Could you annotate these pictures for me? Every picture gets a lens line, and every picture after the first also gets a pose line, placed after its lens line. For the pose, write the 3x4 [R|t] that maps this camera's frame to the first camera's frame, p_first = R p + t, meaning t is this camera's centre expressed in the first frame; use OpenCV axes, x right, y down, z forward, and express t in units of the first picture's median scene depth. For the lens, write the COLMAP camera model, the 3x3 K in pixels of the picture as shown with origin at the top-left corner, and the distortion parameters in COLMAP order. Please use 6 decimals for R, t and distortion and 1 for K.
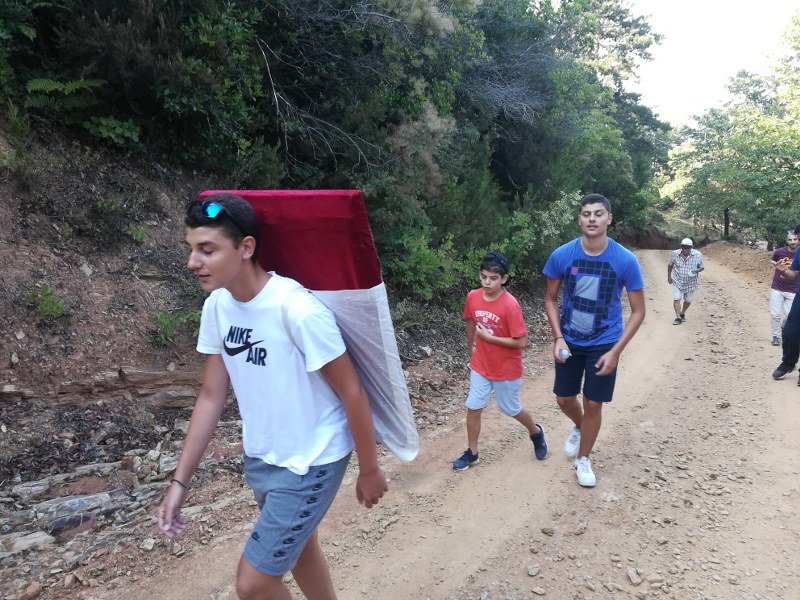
lens RADIAL K [[615.3, 0, 387.2], [0, 615.3, 299.2], [0, 0, 1]] dist [0.044230, -0.067854]
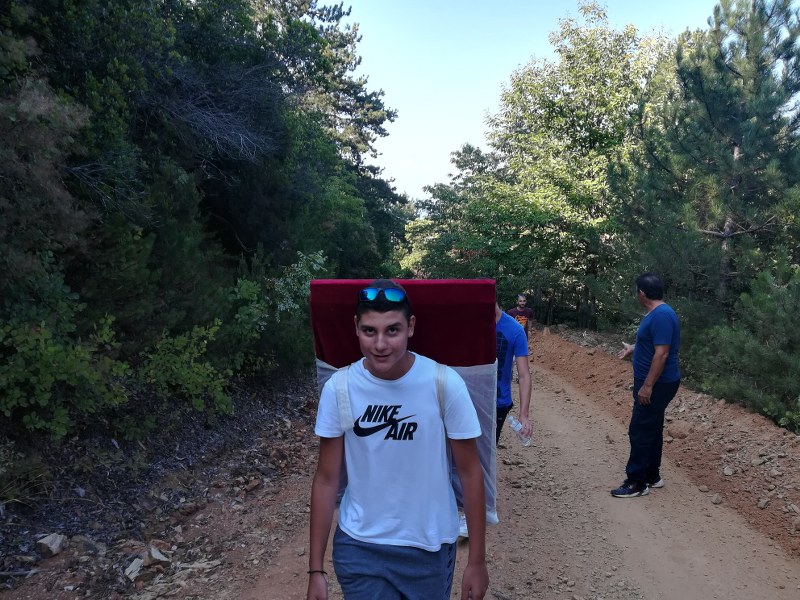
lens RADIAL K [[615.3, 0, 387.2], [0, 615.3, 299.2], [0, 0, 1]] dist [0.044230, -0.067854]
pose [[0.923736, -0.025293, 0.382195, 0.032974], [0.070094, 0.992130, -0.103754, -0.011431], [-0.376563, 0.122631, 0.918239, 0.098373]]
